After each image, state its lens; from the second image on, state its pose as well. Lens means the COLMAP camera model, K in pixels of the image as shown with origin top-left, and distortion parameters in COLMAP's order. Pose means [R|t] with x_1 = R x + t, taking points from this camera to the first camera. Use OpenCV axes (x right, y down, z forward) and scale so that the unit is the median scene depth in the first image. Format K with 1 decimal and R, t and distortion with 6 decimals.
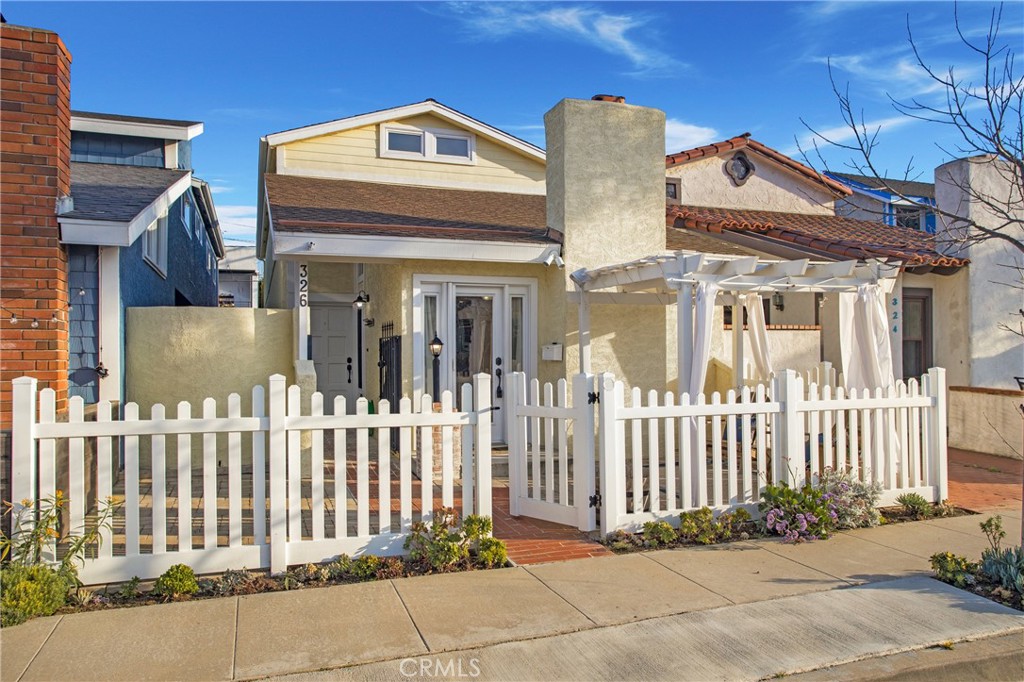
lens RADIAL K [[725.2, 0, 509.9], [0, 725.2, 345.1], [0, 0, 1]] dist [-0.028636, 0.008335]
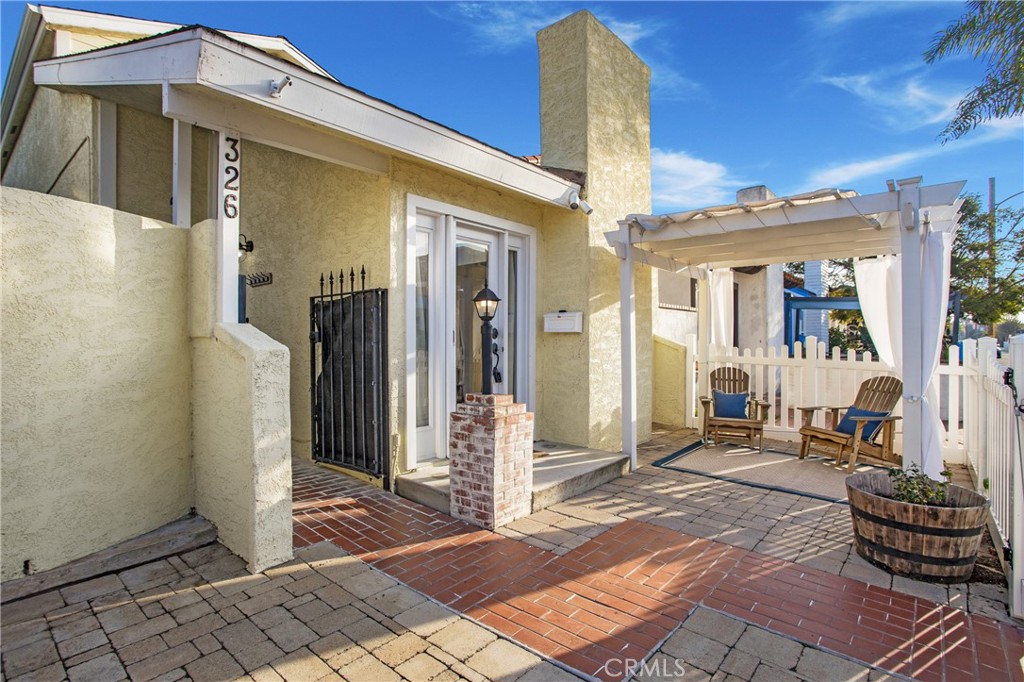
lens RADIAL K [[518.3, 0, 520.7], [0, 518.3, 338.3], [0, 0, 1]] dist [-0.045144, 0.003973]
pose [[0.854043, 0.005979, 0.520168, -0.278298], [-0.004745, 0.999982, -0.003702, 0.029598], [-0.520180, 0.000694, 0.854056, 0.549556]]
